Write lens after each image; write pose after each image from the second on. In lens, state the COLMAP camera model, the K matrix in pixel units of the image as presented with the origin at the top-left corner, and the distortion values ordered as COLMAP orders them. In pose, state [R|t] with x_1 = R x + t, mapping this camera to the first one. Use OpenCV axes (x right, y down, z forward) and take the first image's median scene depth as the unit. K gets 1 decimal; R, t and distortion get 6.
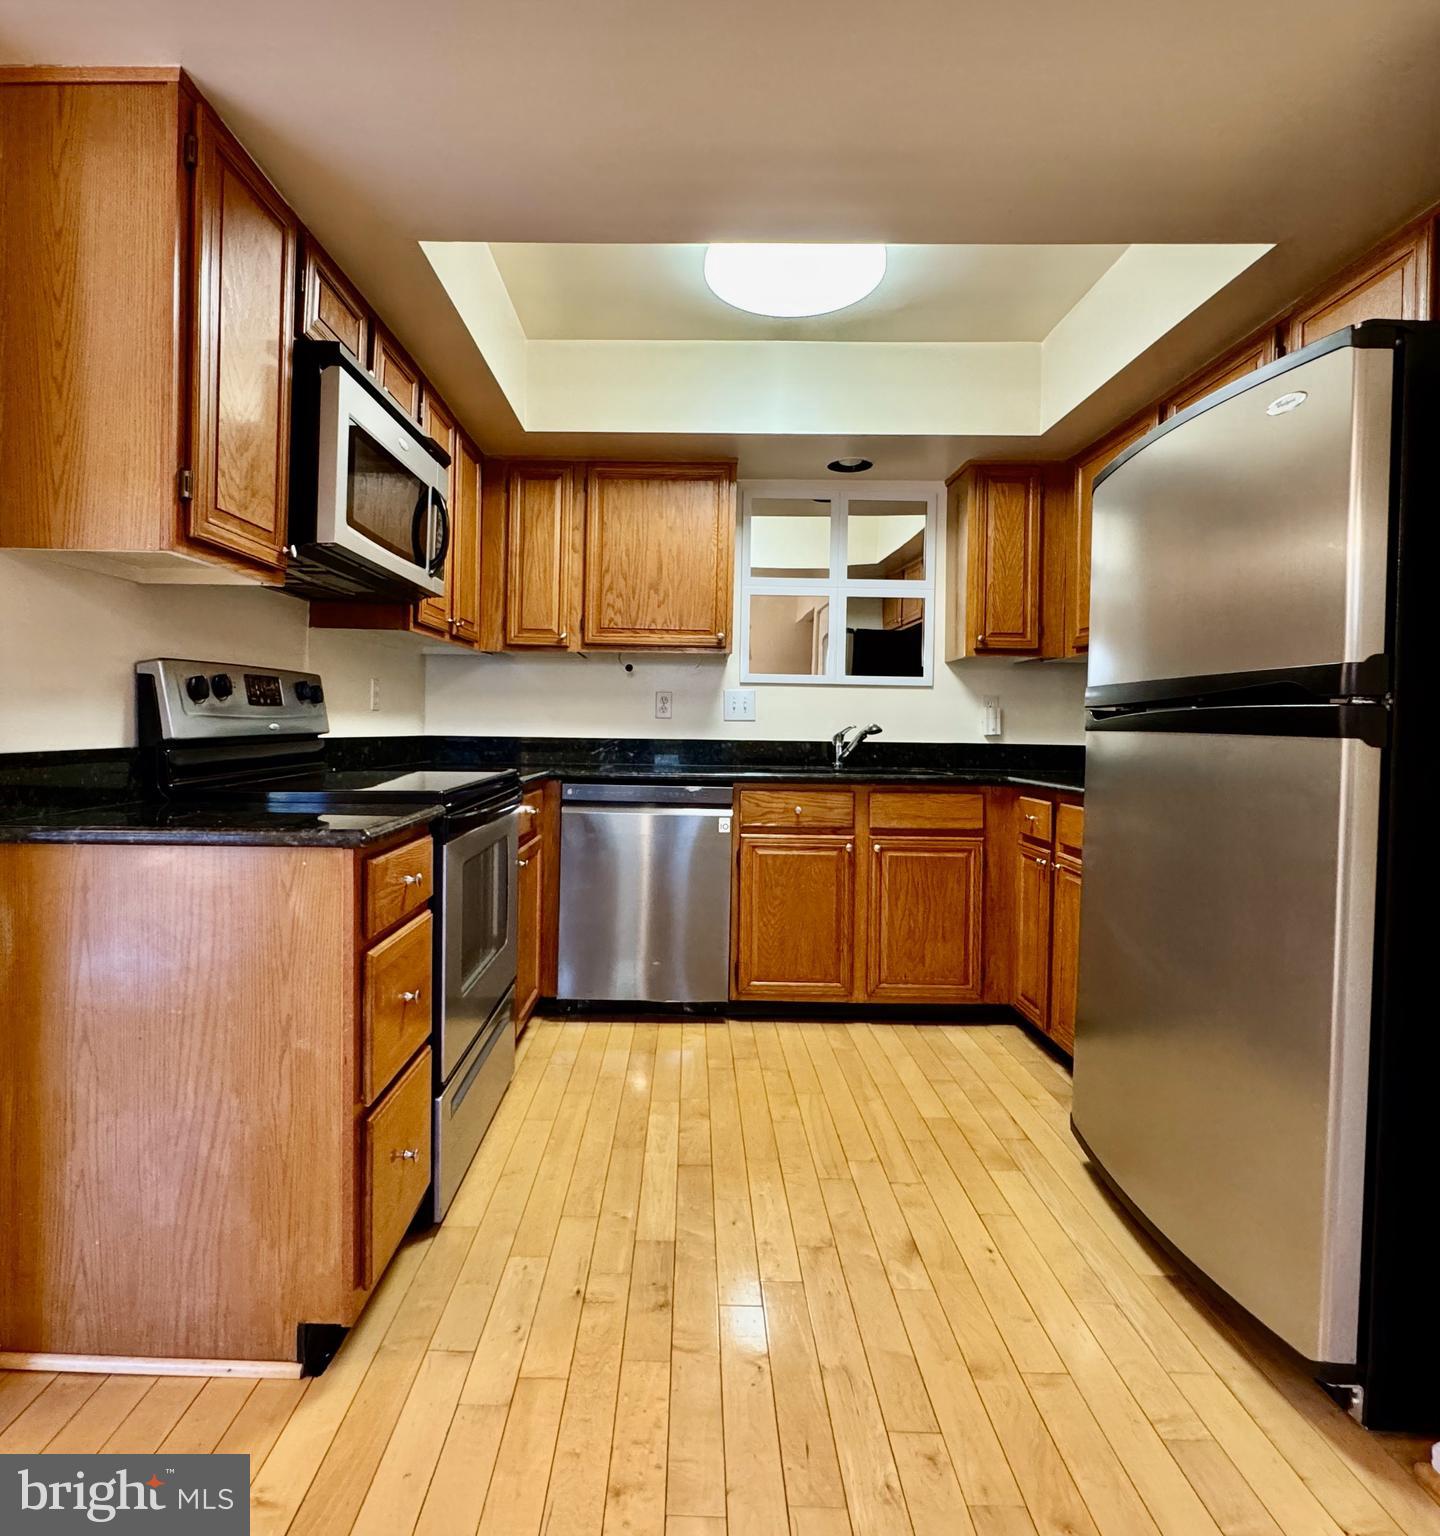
lens RADIAL K [[864.5, 0, 688.3], [0, 864.5, 727.3], [0, 0, 1]] dist [0.001756, -0.000062]
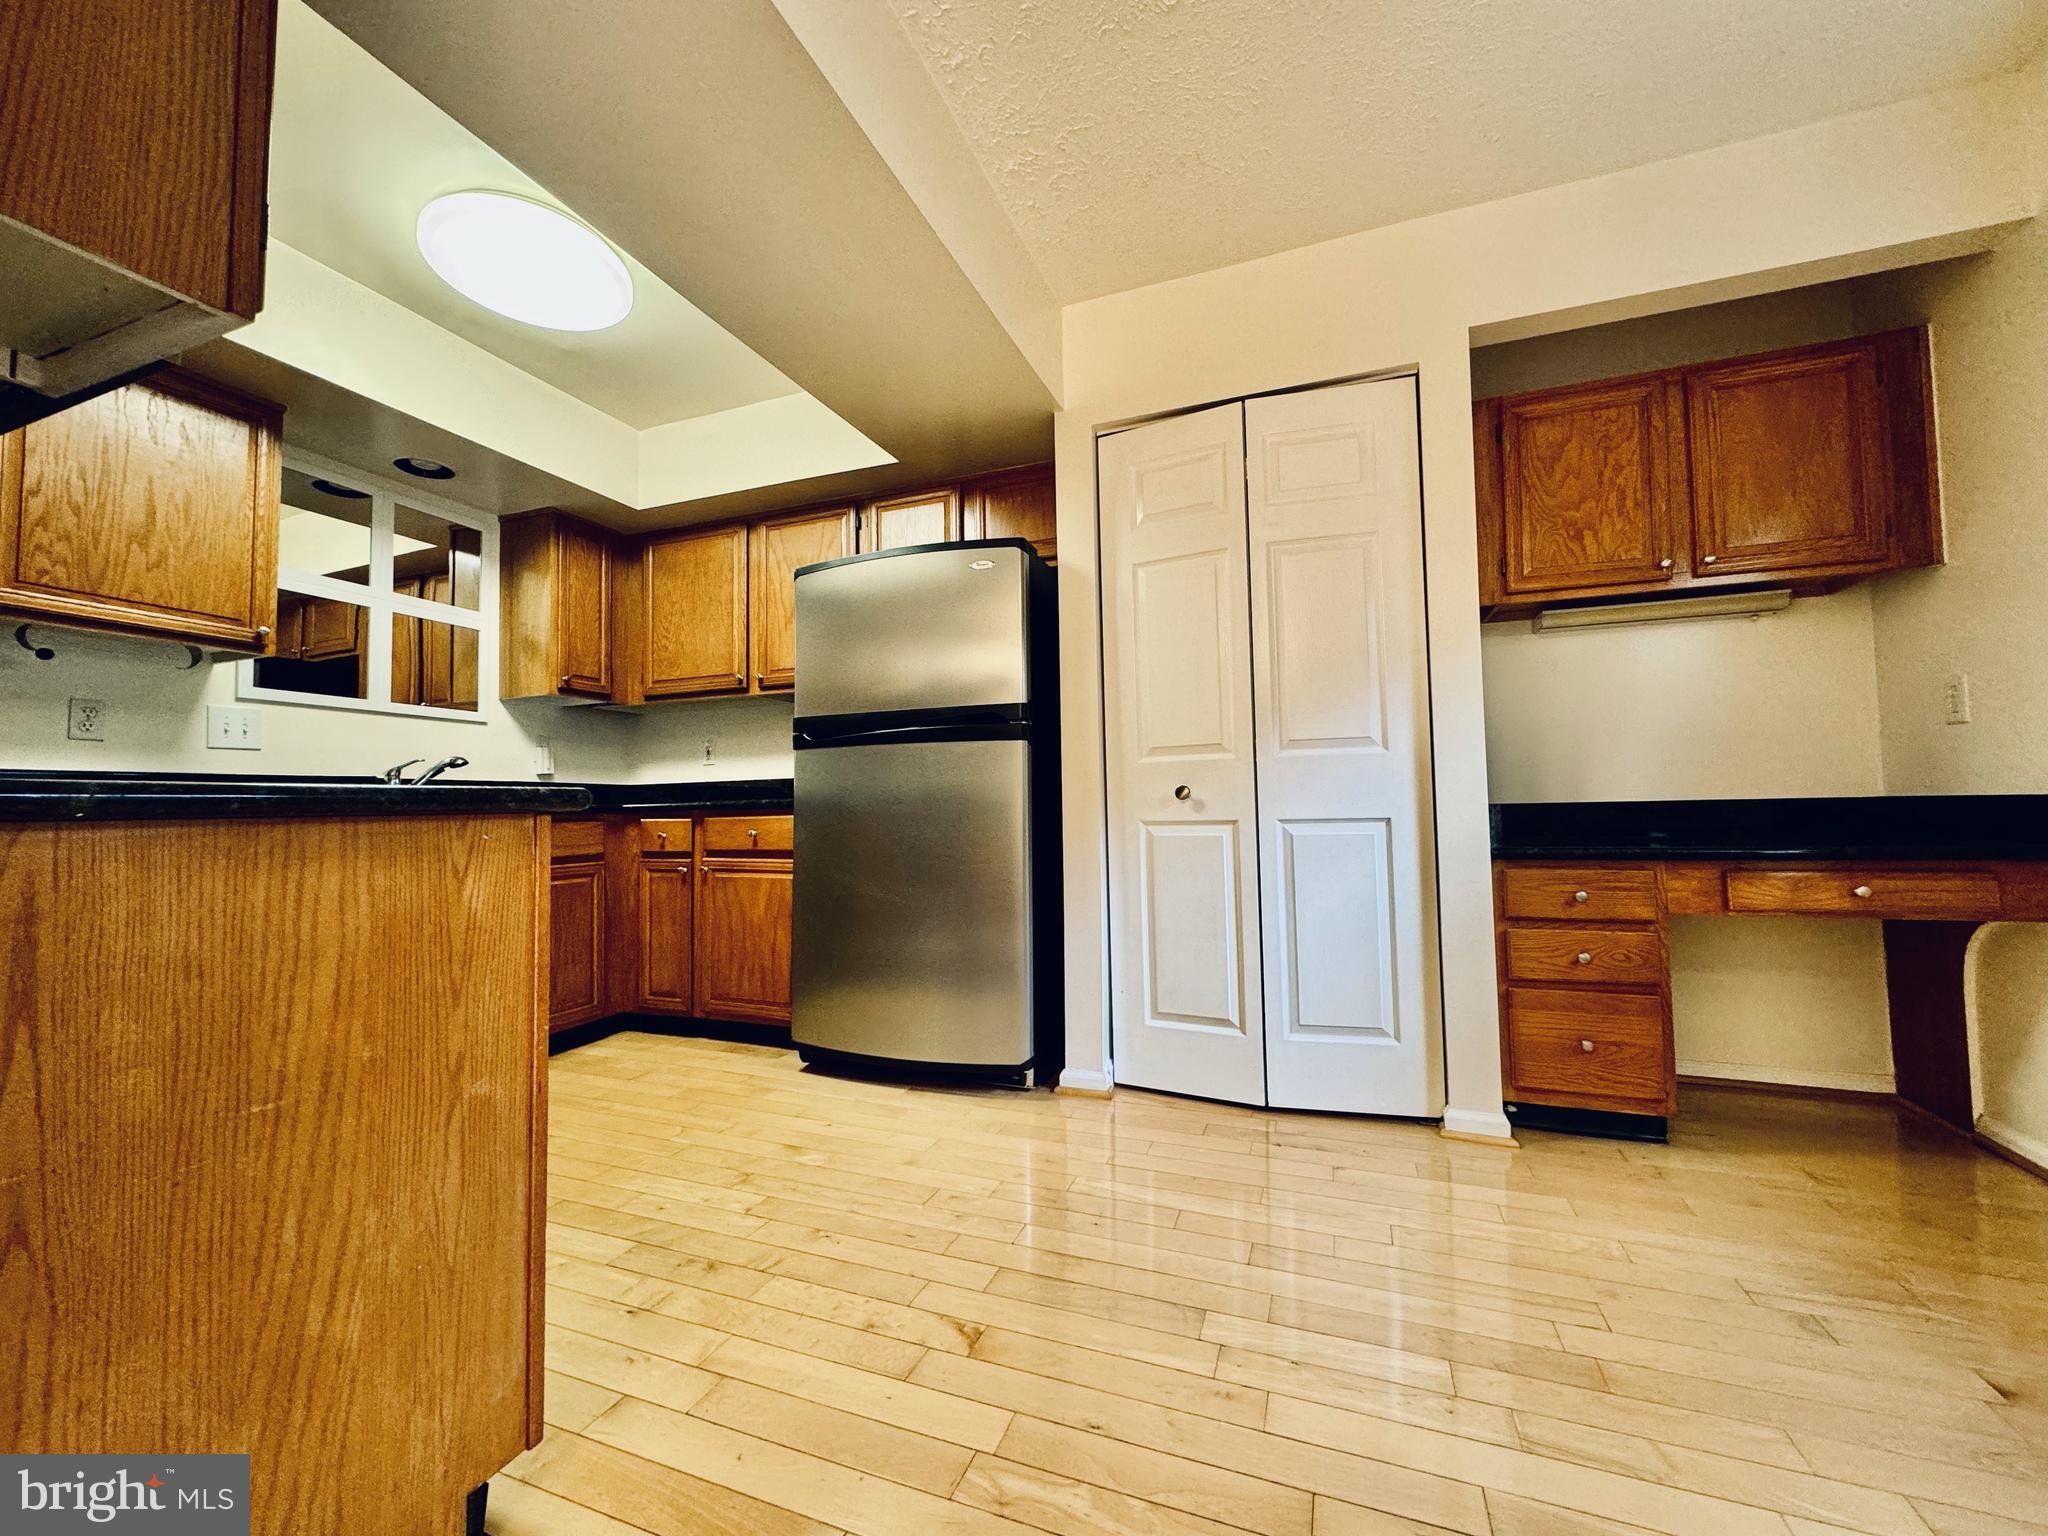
lens RADIAL K [[813.4, 0, 1023.8], [0, 813.4, 766.5], [0, 0, 1]] dist [0.003989, 0.000005]
pose [[0.349737, 0.027159, 0.936454, -0.633317], [0.025531, 0.998932, -0.038506, 0.092185], [-0.936500, 0.037375, 0.348670, 0.222095]]
